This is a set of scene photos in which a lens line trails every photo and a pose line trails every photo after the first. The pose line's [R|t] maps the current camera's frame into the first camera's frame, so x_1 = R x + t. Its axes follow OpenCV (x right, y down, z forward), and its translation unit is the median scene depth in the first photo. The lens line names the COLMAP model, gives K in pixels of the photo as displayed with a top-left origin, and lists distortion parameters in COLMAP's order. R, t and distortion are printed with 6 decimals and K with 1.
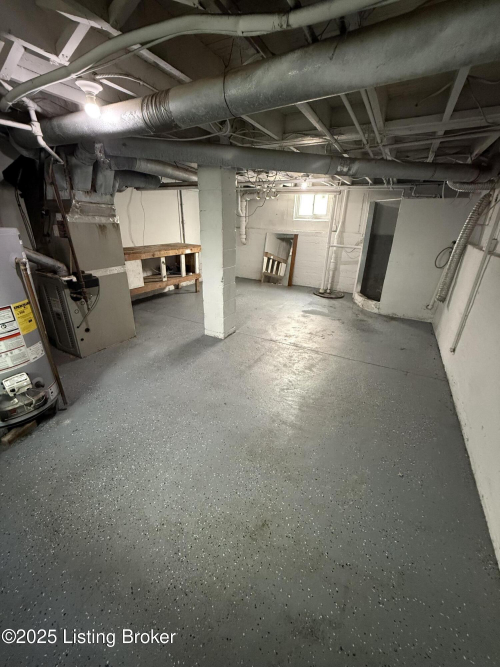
lens RADIAL K [[266.2, 0, 249.6], [0, 266.2, 332.0], [0, 0, 1]] dist [0.001128, 0.000824]
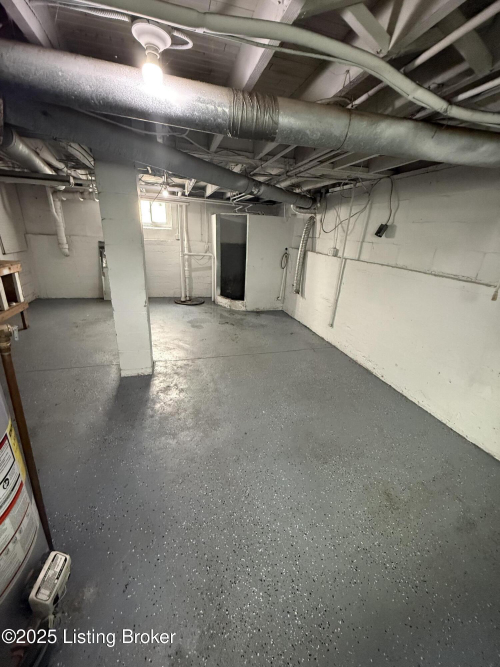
lens RADIAL K [[266.2, 0, 249.6], [0, 266.2, 332.0], [0, 0, 1]] dist [0.001128, 0.000824]
pose [[0.712502, -0.233848, 0.661555, -0.298873], [0.241889, 0.966895, 0.081262, -0.069969], [-0.658658, 0.102123, 0.745480, 0.129603]]
